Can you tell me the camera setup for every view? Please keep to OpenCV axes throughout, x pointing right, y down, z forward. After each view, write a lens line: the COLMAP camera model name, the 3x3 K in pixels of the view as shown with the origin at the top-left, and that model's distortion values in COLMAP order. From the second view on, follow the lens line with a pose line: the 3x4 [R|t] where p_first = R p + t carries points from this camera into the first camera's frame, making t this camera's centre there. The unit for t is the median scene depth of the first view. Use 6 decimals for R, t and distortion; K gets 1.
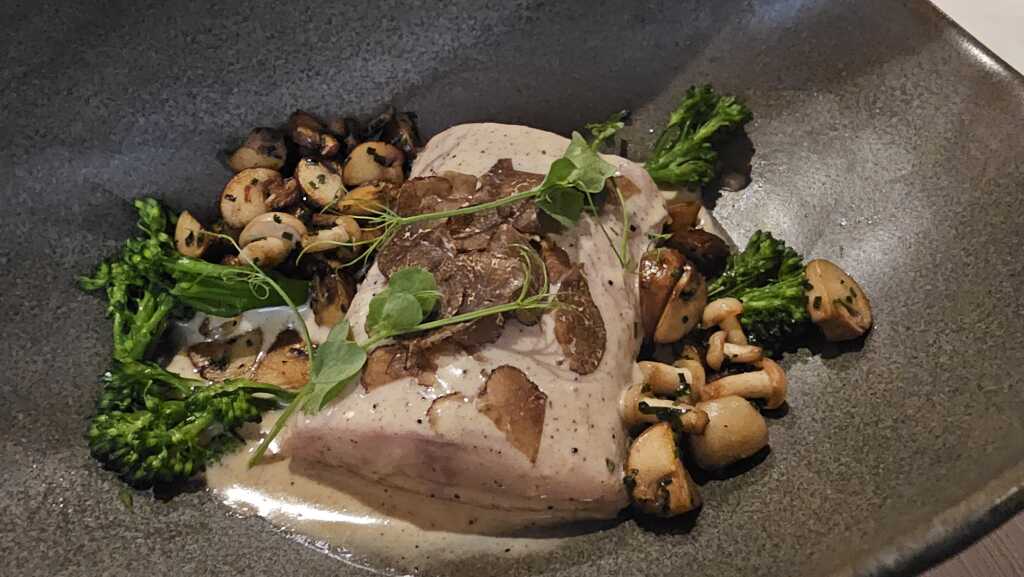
lens RADIAL K [[708.3, 0, 512.8], [0, 708.3, 290.7], [0, 0, 1]] dist [-0.000392, 0.013101]
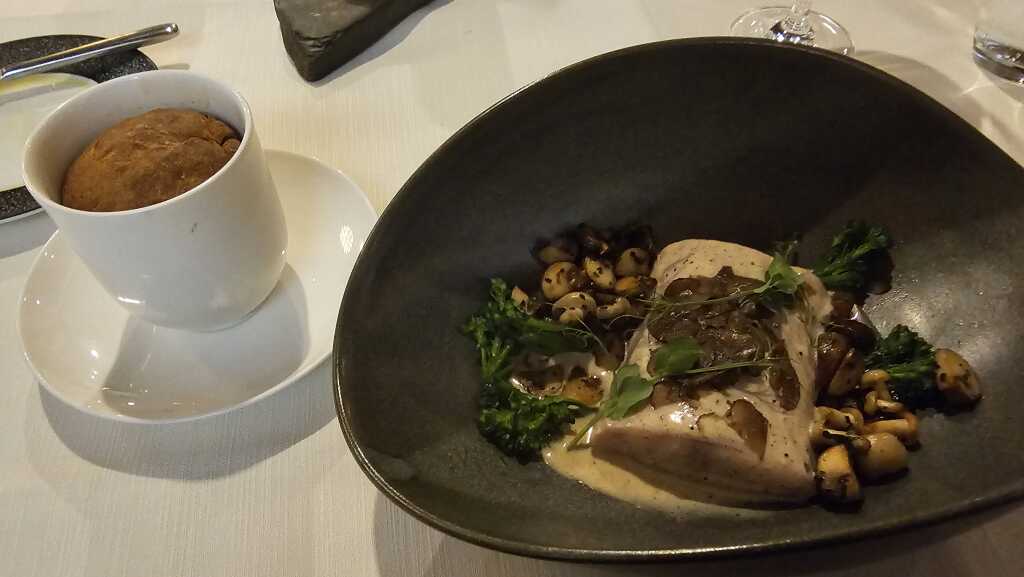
lens RADIAL K [[708.3, 0, 509.8], [0, 708.3, 286.6], [0, 0, 1]] dist [-0.000392, 0.013101]
pose [[0.991316, 0.066836, -0.113251, -0.319331], [-0.075537, 0.994367, -0.074360, 0.006712], [0.107643, 0.082269, 0.990780, -0.599152]]
